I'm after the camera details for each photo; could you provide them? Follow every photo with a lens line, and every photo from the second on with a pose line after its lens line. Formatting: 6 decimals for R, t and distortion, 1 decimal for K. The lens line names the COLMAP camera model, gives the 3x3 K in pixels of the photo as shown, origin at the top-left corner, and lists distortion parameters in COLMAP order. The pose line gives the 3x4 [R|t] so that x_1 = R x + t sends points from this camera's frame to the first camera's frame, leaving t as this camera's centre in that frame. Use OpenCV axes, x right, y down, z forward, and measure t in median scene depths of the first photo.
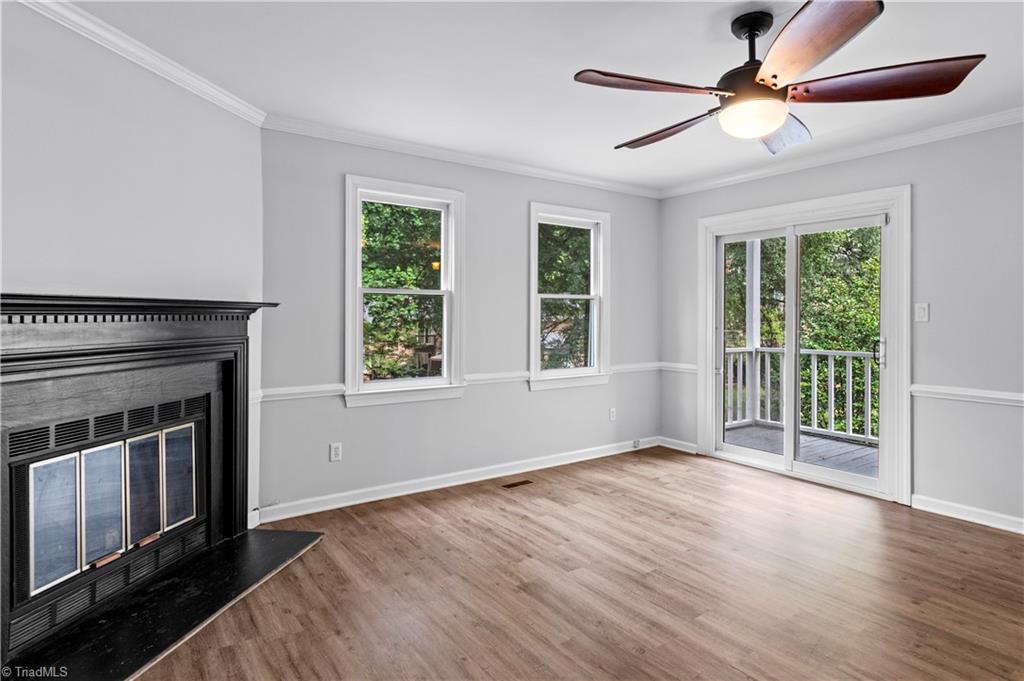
lens RADIAL K [[572.6, 0, 509.2], [0, 572.6, 336.1], [0, 0, 1]] dist [-0.001380, -0.001686]
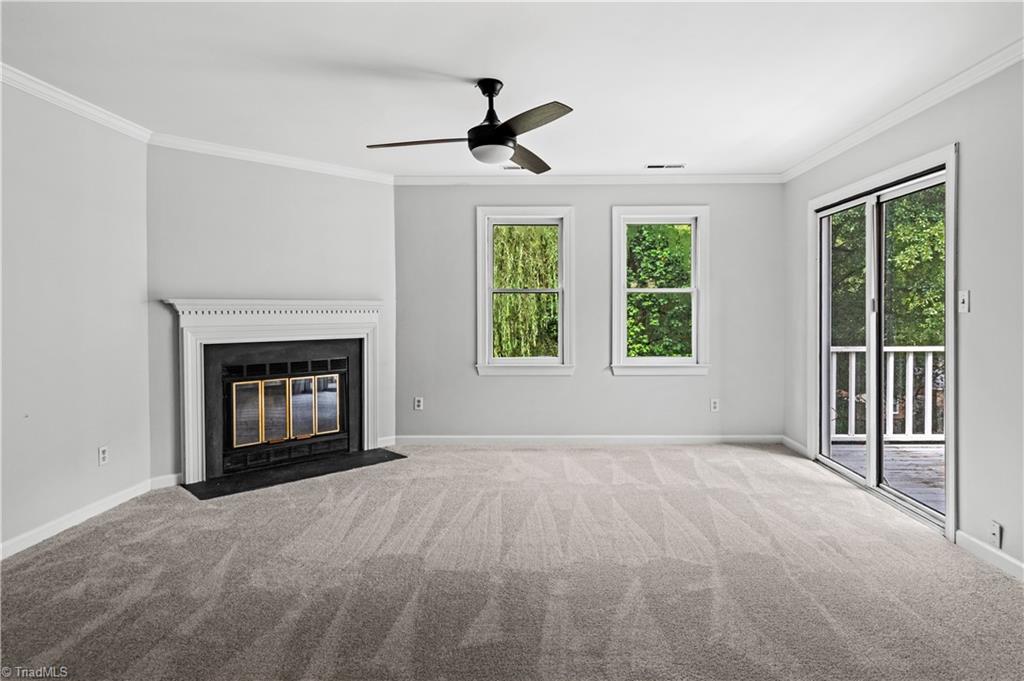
lens RADIAL K [[572.6, 0, 514.0], [0, 572.6, 333.4], [0, 0, 1]] dist [-0.001380, -0.001686]
pose [[0.778396, 0.023291, -0.627342, 0.791587], [-0.018329, 0.999729, 0.014373, -0.001099], [0.627506, 0.000311, 0.778611, 0.020134]]
